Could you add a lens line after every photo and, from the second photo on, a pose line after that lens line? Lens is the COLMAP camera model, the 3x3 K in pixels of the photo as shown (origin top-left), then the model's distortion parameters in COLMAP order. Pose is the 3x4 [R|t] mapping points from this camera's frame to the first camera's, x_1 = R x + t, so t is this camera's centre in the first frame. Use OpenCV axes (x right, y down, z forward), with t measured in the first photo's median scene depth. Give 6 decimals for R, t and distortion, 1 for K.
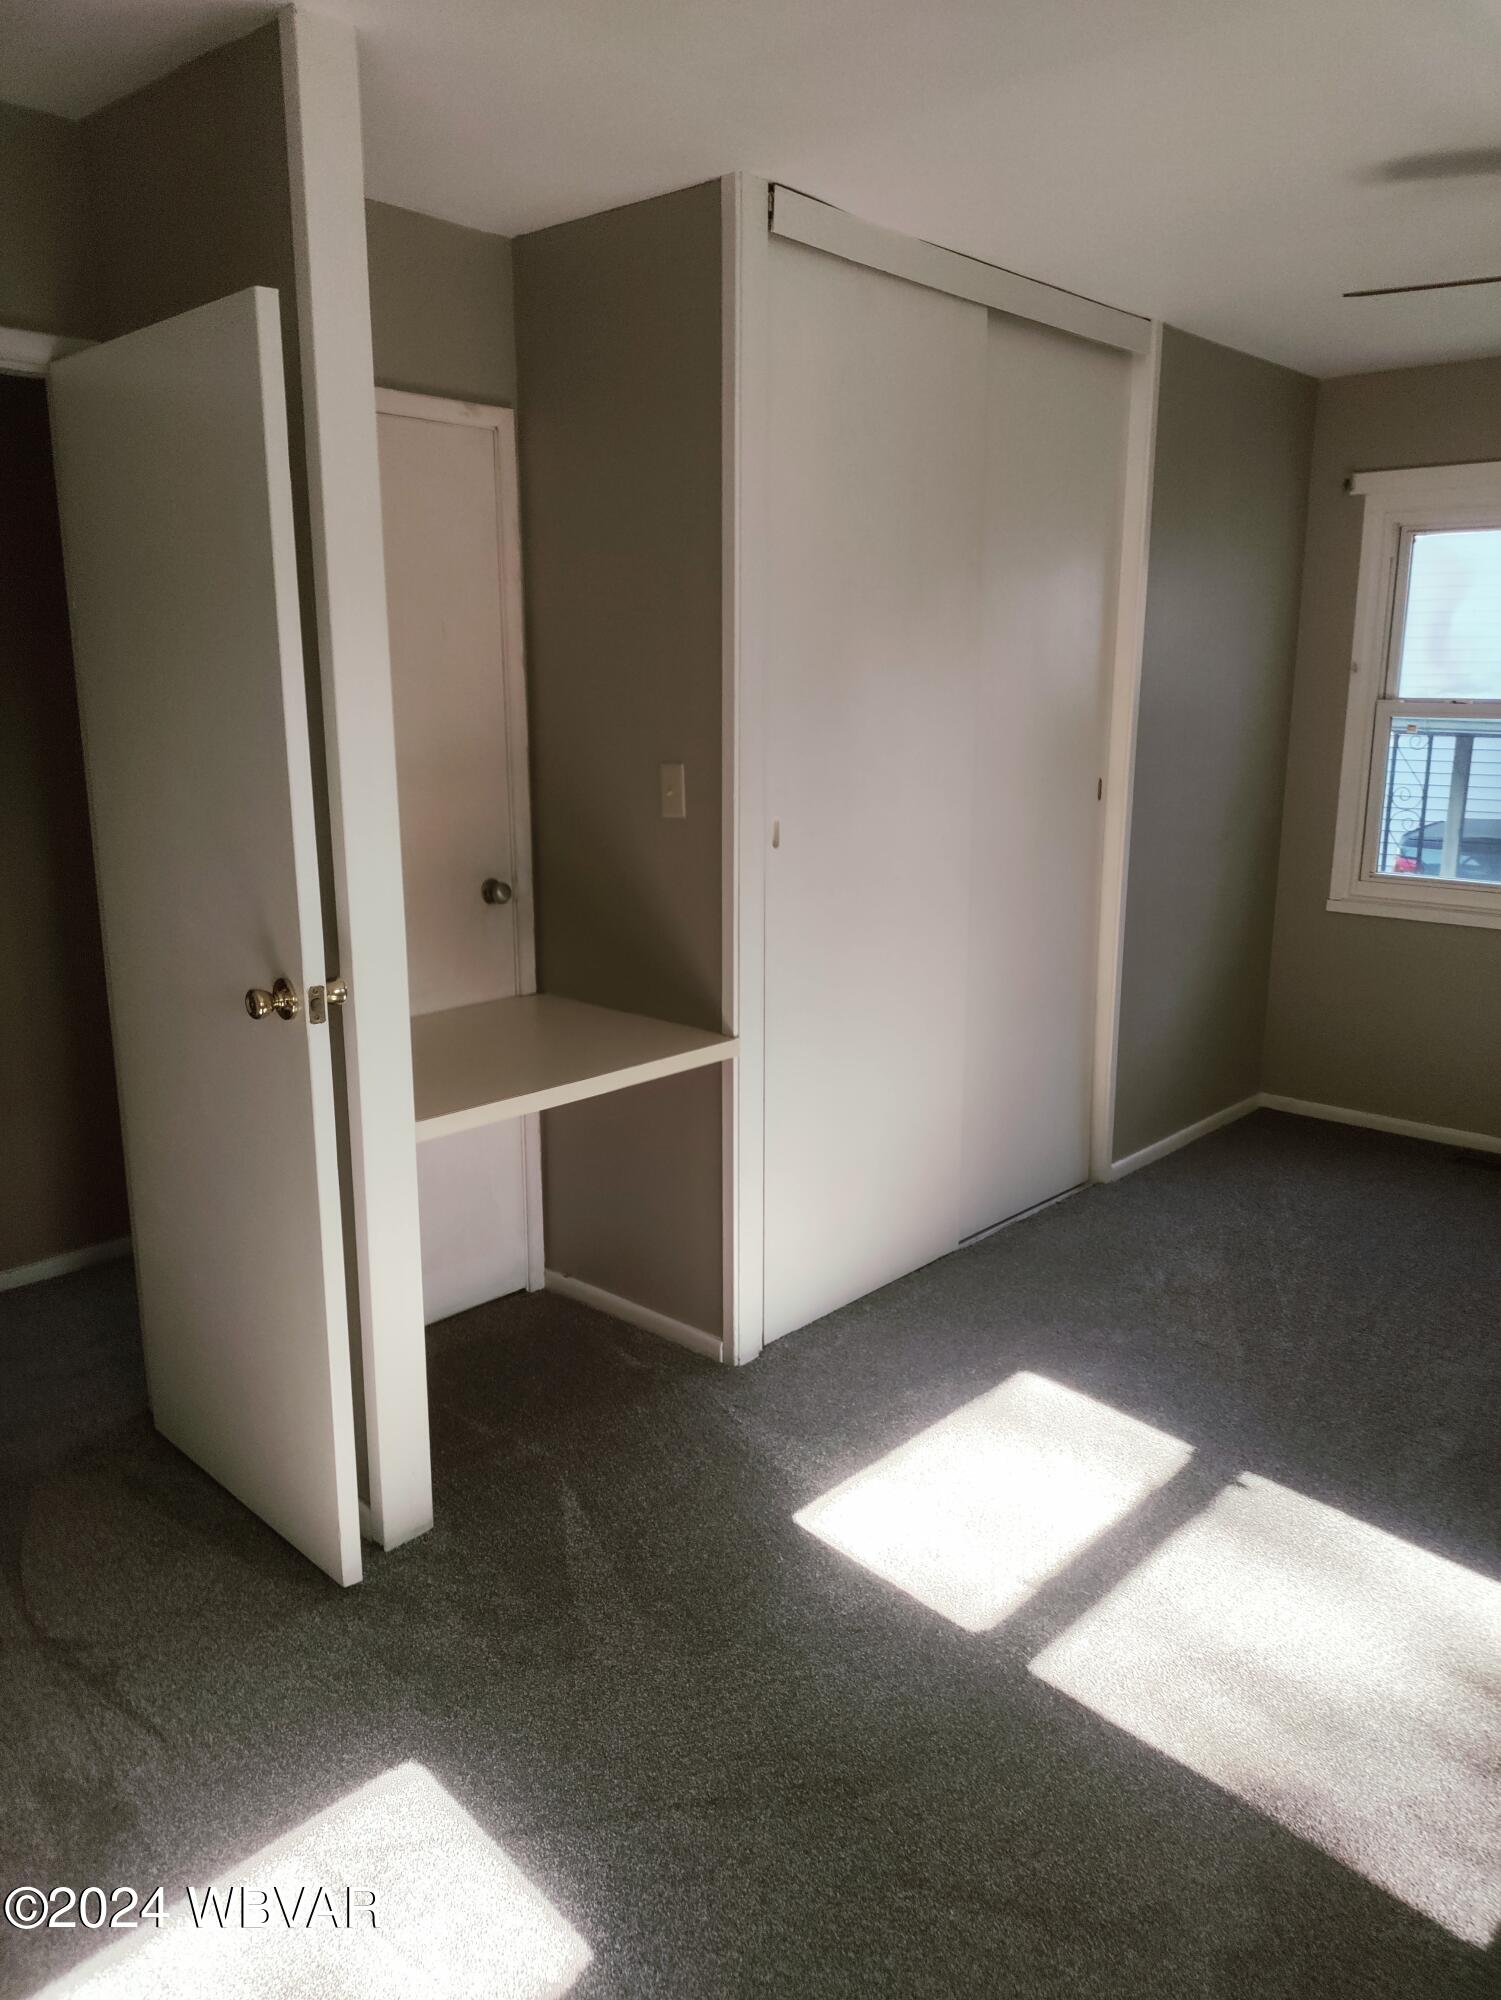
lens RADIAL K [[1471.2, 0, 758.0], [0, 1471.2, 1000.9], [0, 0, 1]] dist [0.040027, -0.049908]
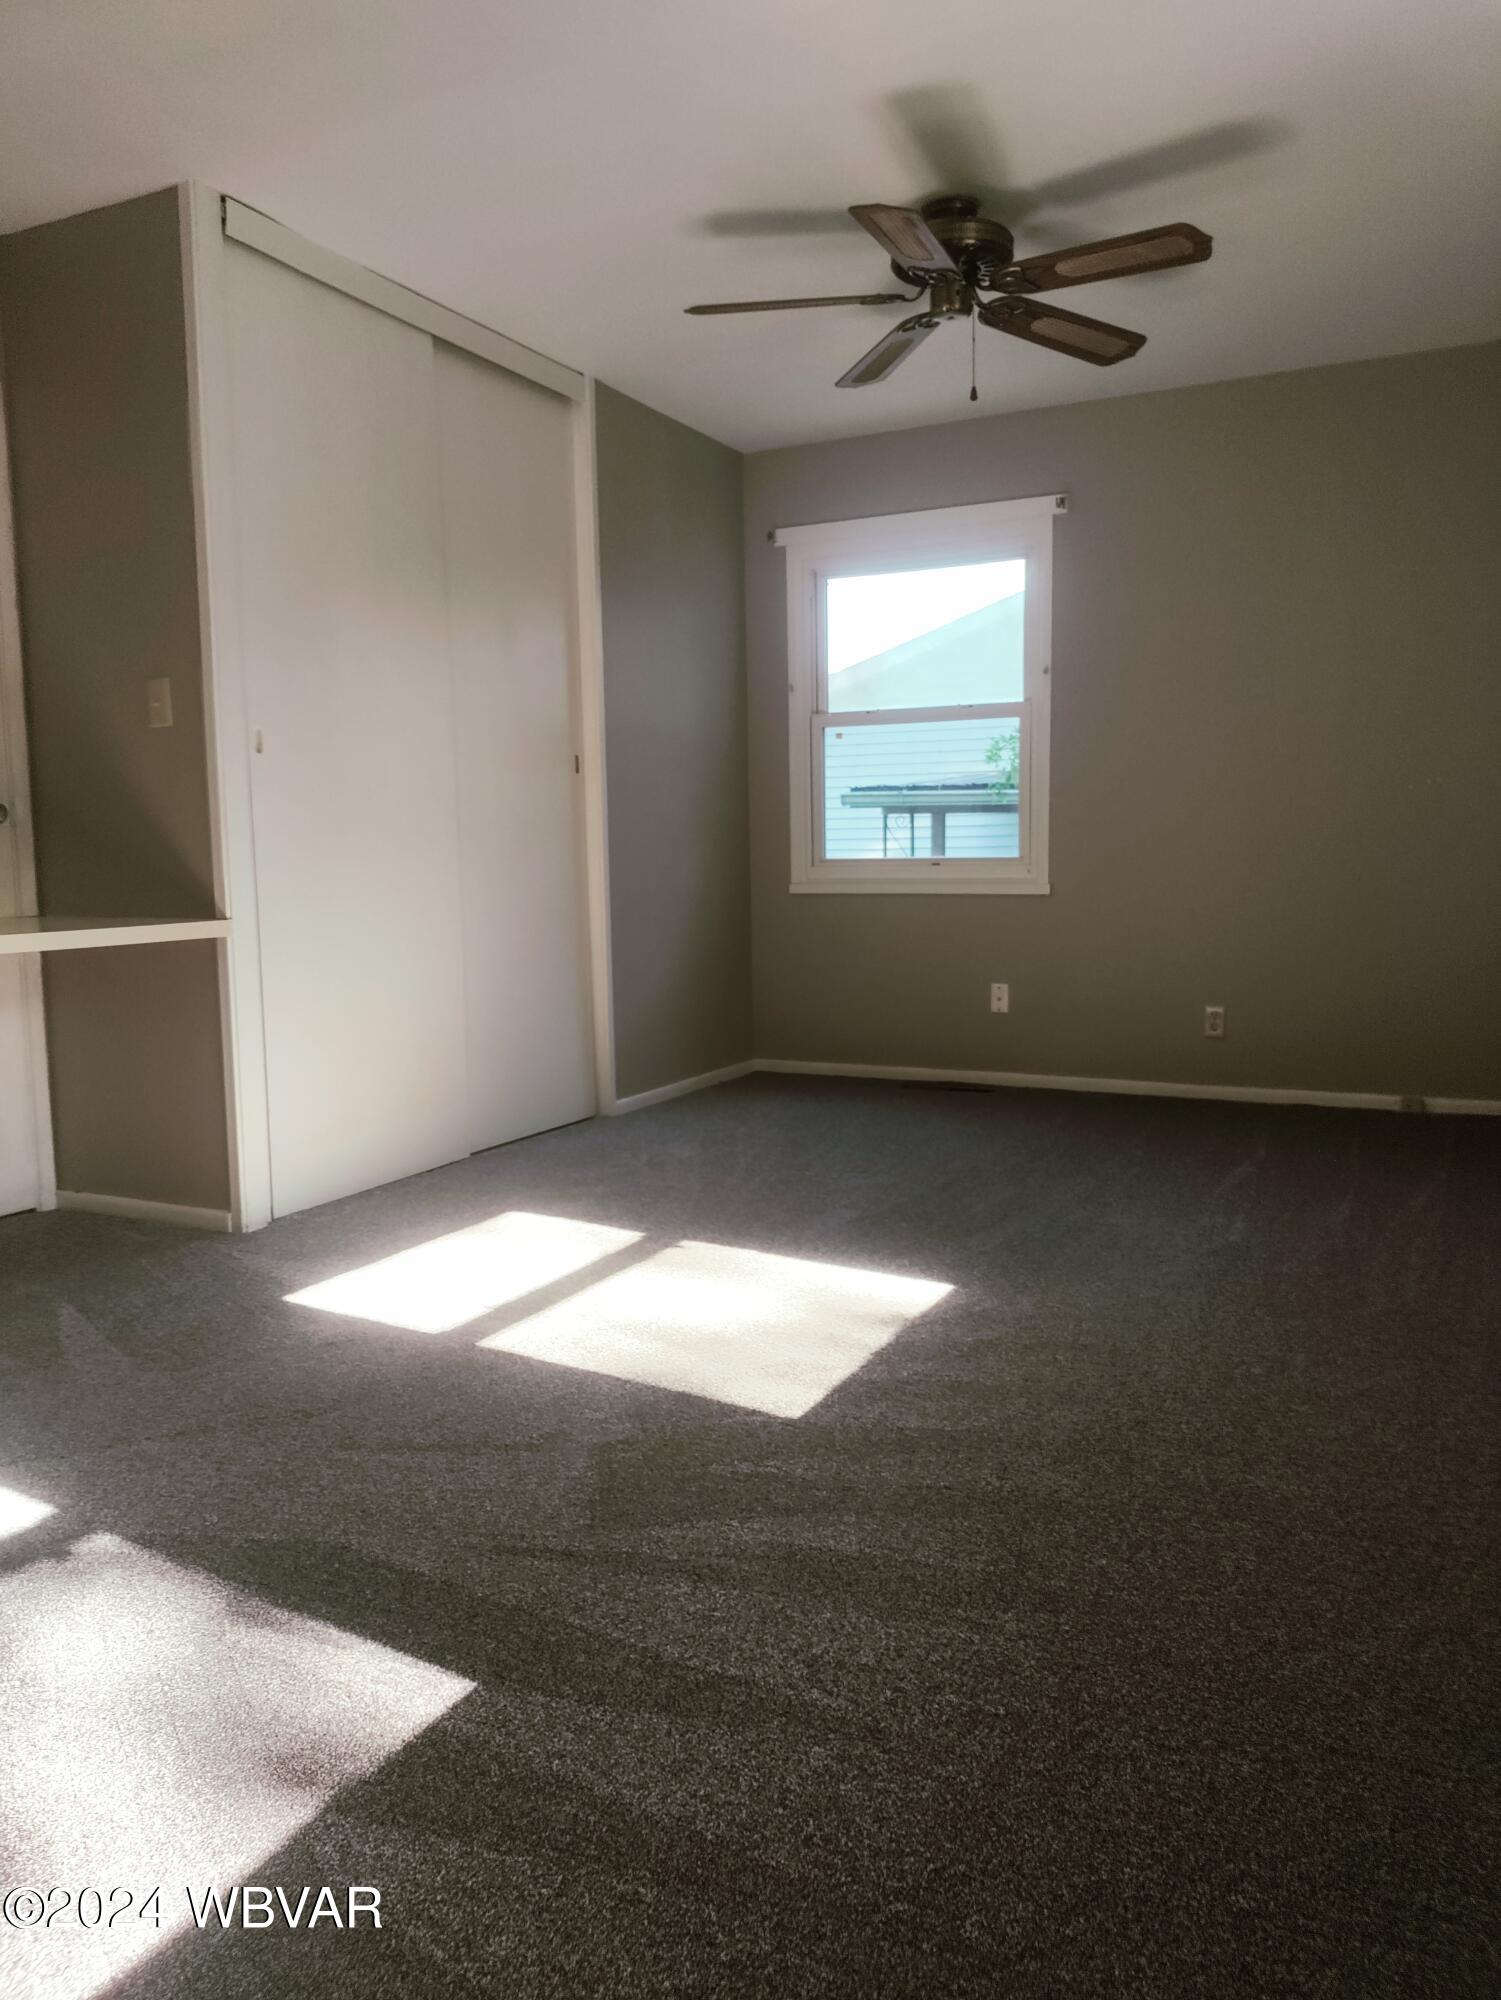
lens RADIAL K [[1471.2, 0, 760.7], [0, 1471.2, 995.7], [0, 0, 1]] dist [0.040027, -0.049908]
pose [[0.962757, -0.044045, 0.266757, 0.072716], [0.075372, 0.991251, -0.108356, 0.235842], [-0.259651, 0.124426, 0.957653, -0.173486]]
